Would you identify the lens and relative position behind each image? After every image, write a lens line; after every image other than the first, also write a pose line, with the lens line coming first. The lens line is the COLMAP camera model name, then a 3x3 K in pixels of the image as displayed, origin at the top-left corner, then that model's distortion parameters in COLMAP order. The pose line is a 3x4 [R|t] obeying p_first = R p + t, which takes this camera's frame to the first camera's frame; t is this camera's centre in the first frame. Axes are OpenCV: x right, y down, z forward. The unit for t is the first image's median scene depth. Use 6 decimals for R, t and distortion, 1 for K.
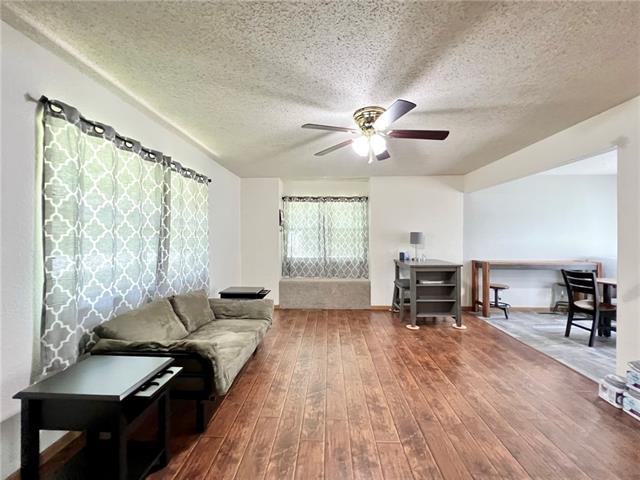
lens RADIAL K [[259.1, 0, 320.2], [0, 259.1, 237.8], [0, 0, 1]] dist [0.002919, 0.001551]
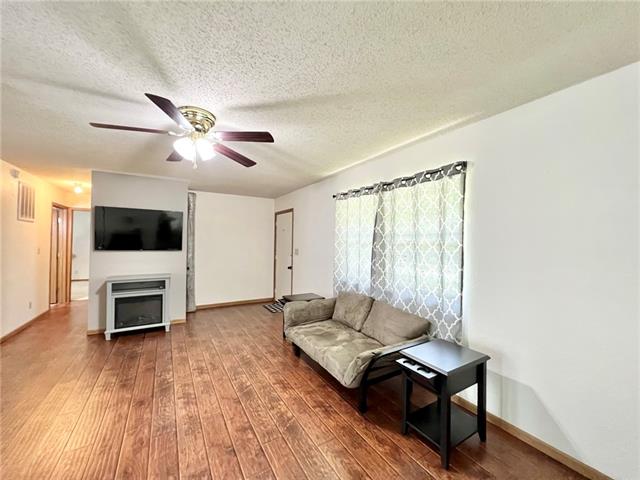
lens RADIAL K [[256.6, 0, 323.1], [0, 256.6, 240.4], [0, 0, 1]] dist [-0.001454, -0.000051]
pose [[-0.832549, -0.014921, -0.553751, 0.363098], [-0.013287, 0.999887, -0.006965, -0.046234], [0.553792, 0.001559, -0.832653, 2.338040]]
